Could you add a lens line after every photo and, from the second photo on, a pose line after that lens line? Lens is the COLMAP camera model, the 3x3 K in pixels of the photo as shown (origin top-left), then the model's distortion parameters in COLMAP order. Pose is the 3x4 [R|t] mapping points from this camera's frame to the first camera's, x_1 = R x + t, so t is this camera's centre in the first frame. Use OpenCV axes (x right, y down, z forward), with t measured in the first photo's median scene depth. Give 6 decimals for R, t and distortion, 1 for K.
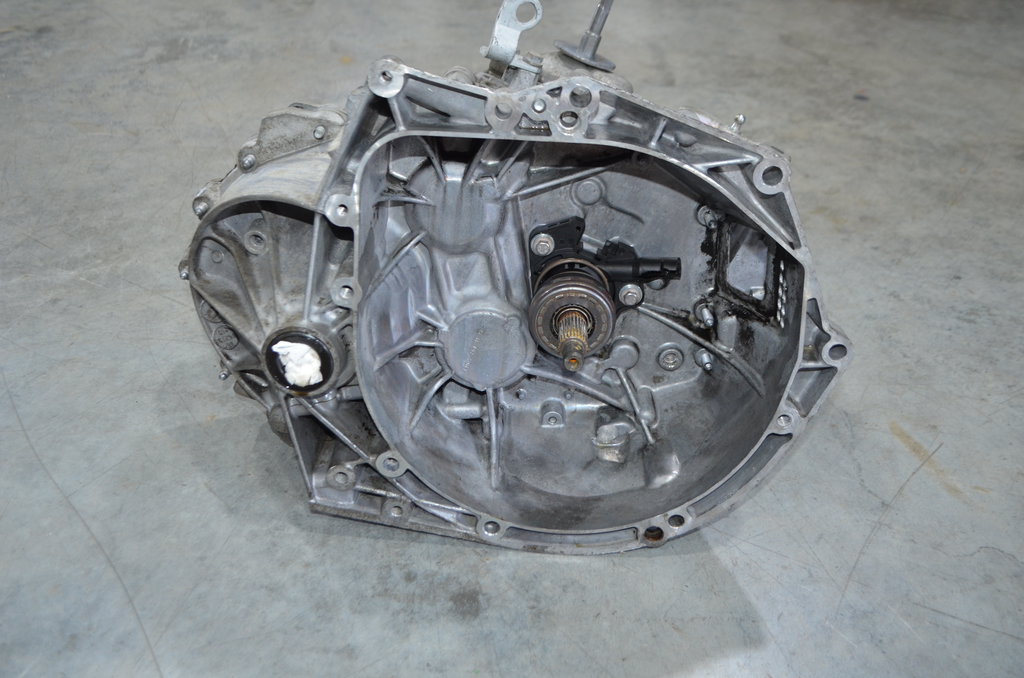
lens RADIAL K [[960.2, 0, 508.0], [0, 960.2, 344.6], [0, 0, 1]] dist [-0.065865, 0.000000]
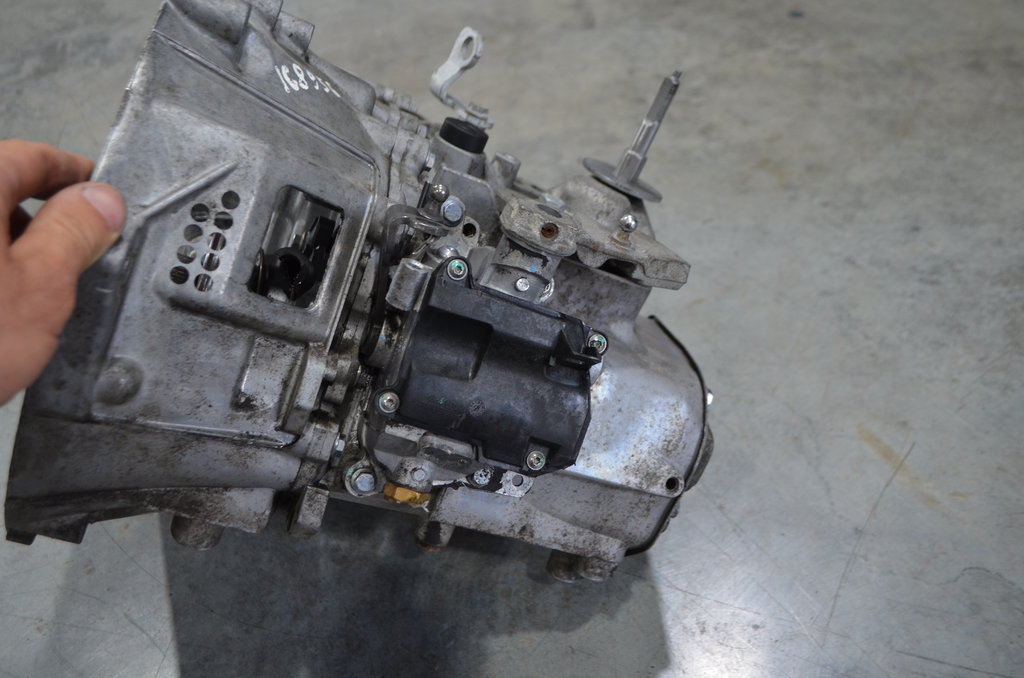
lens RADIAL K [[960.2, 0, 508.7], [0, 960.2, 348.6], [0, 0, 1]] dist [-0.065865, 0.000000]
pose [[0.990148, -0.139279, 0.014456, 0.054238], [0.136950, 0.984739, 0.107393, -0.115991], [-0.029193, -0.104355, 0.994112, 0.082509]]
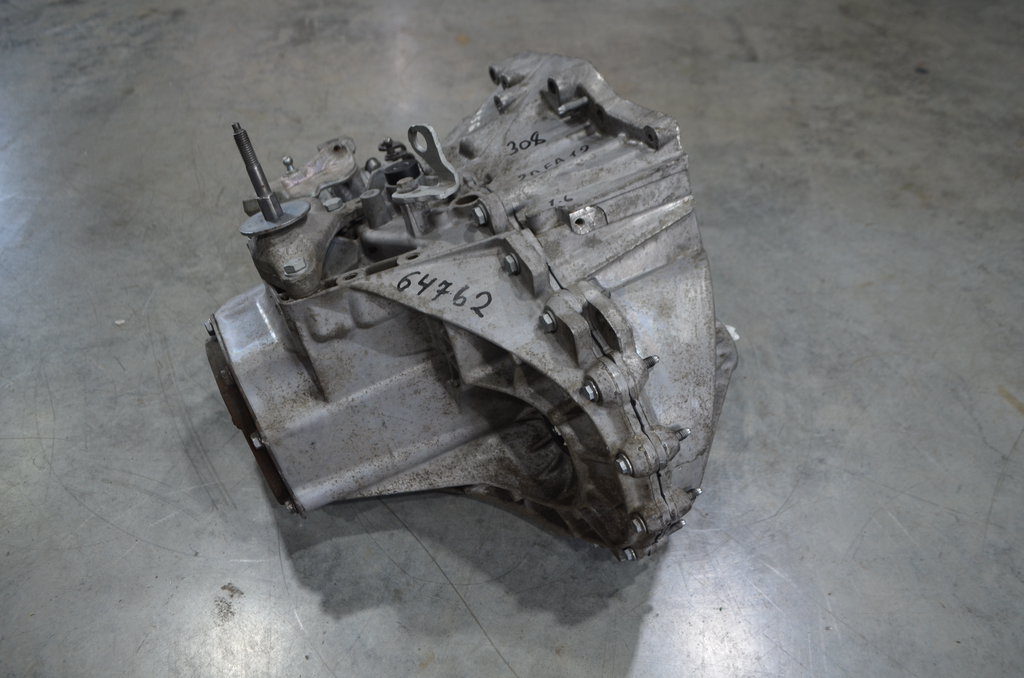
lens RADIAL K [[870.5, 0, 510.2], [0, 870.5, 347.1], [0, 0, 1]] dist [-0.079107, 0.012987]
pose [[0.999790, -0.020391, 0.002045, -0.194437], [0.020008, 0.992837, 0.117787, -0.093068], [-0.004433, -0.117721, 0.993037, -0.069199]]
